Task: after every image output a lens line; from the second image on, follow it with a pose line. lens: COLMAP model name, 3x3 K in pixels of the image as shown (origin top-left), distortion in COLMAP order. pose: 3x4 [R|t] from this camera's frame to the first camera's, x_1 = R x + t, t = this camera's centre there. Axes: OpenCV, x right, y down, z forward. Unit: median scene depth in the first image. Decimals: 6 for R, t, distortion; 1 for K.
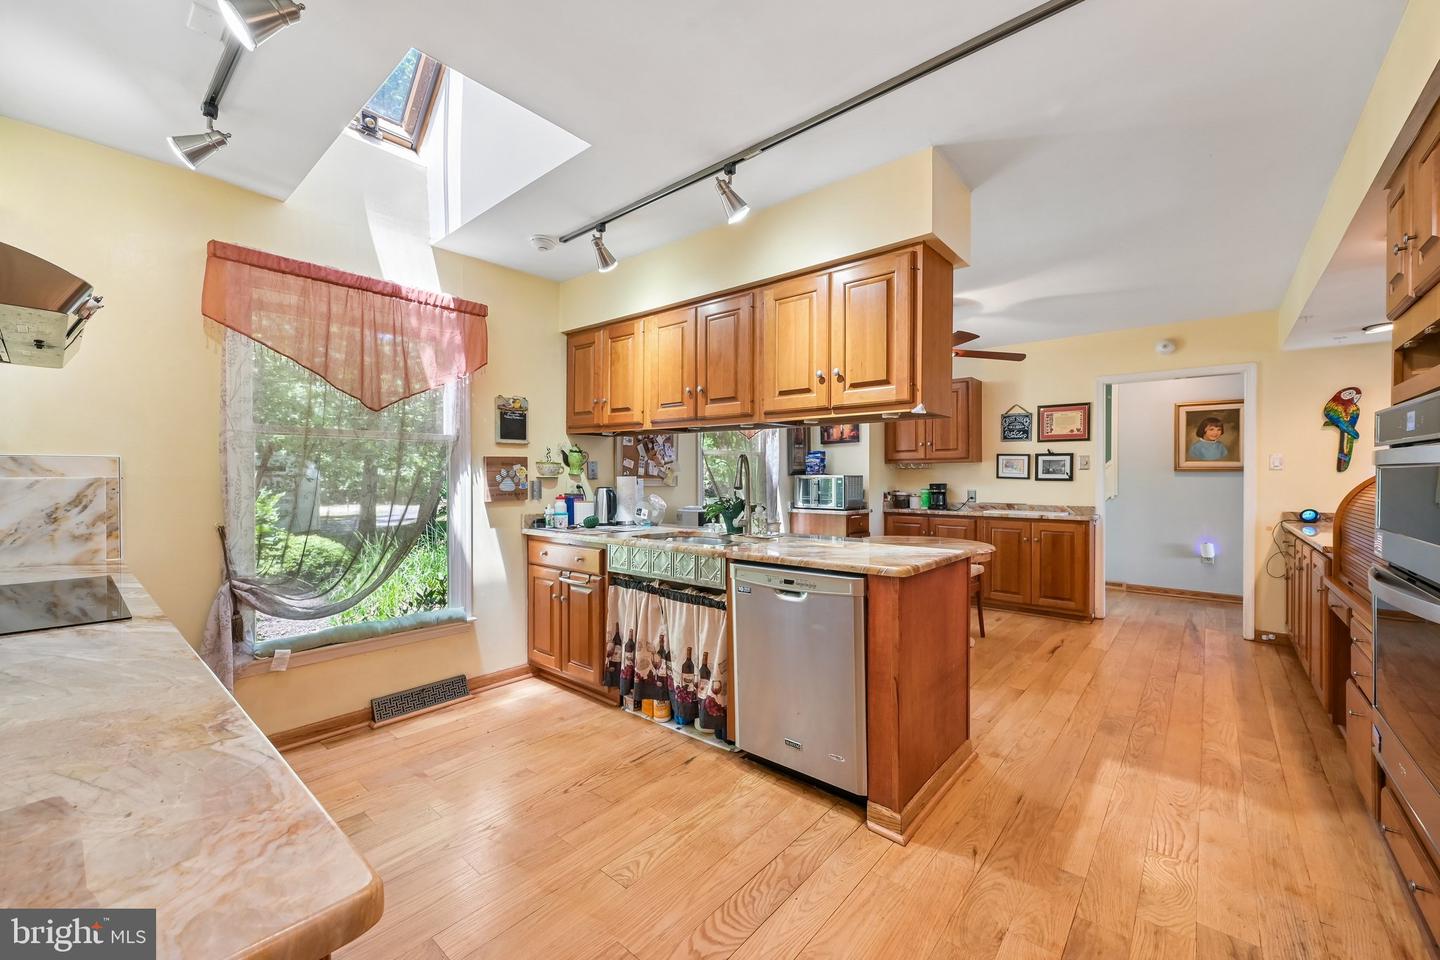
lens RADIAL K [[579.4, 0, 721.5], [0, 579.4, 476.8], [0, 0, 1]] dist [0.007576, 0.000393]
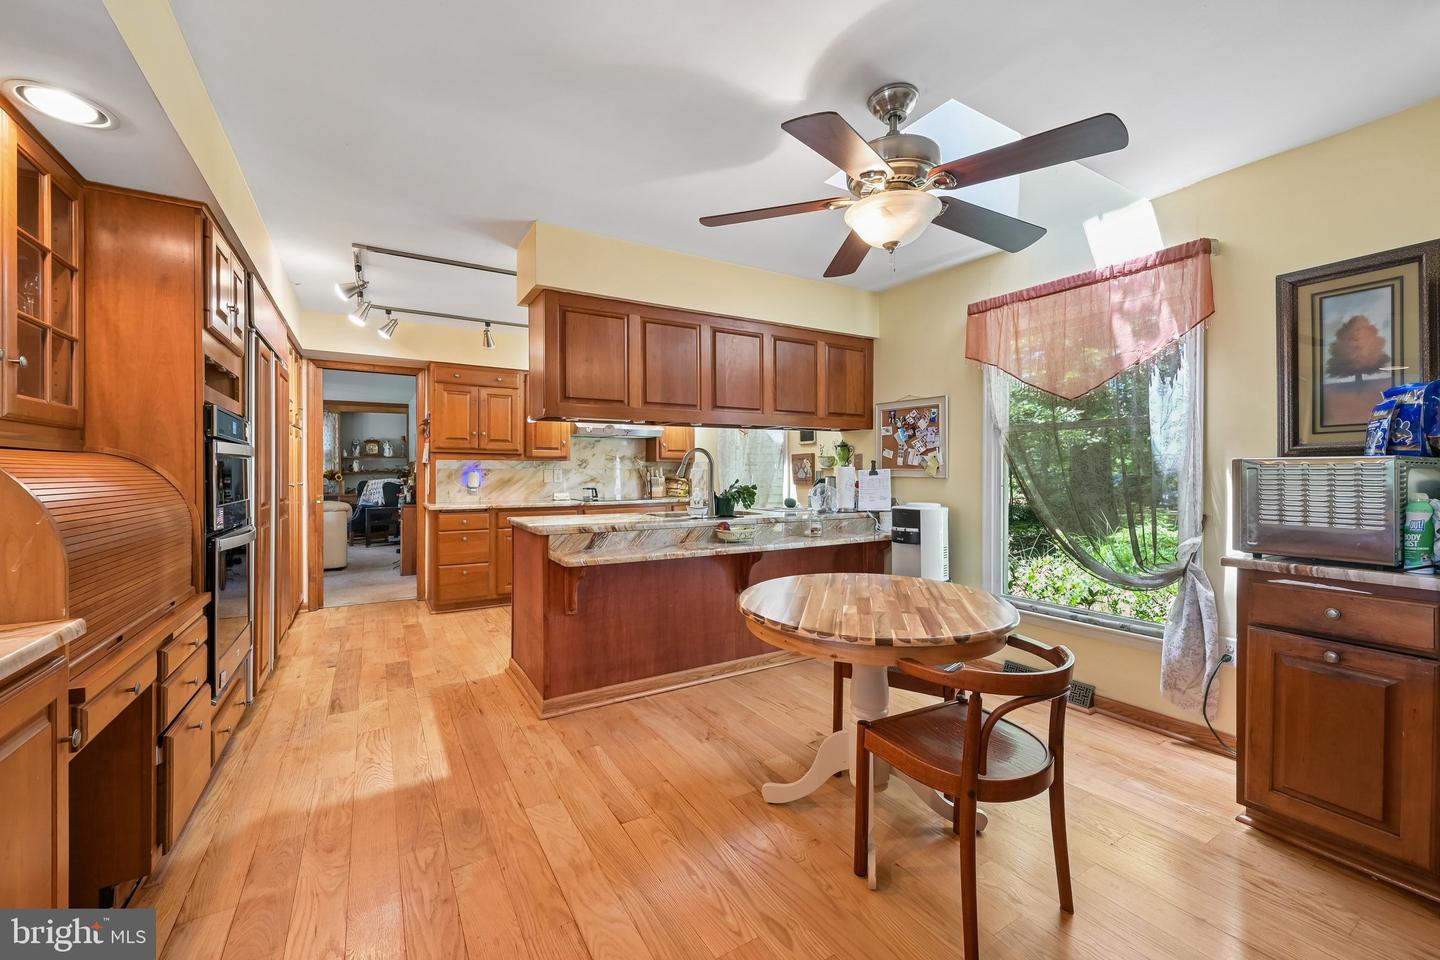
lens RADIAL K [[579.4, 0, 723.4], [0, 579.4, 475.6], [0, 0, 1]] dist [0.007576, 0.000393]
pose [[-0.320596, 0.005350, -0.947201, 1.255184], [0.001433, 0.999986, 0.005164, 0.012855], [0.947215, 0.000298, -0.320599, 1.544703]]
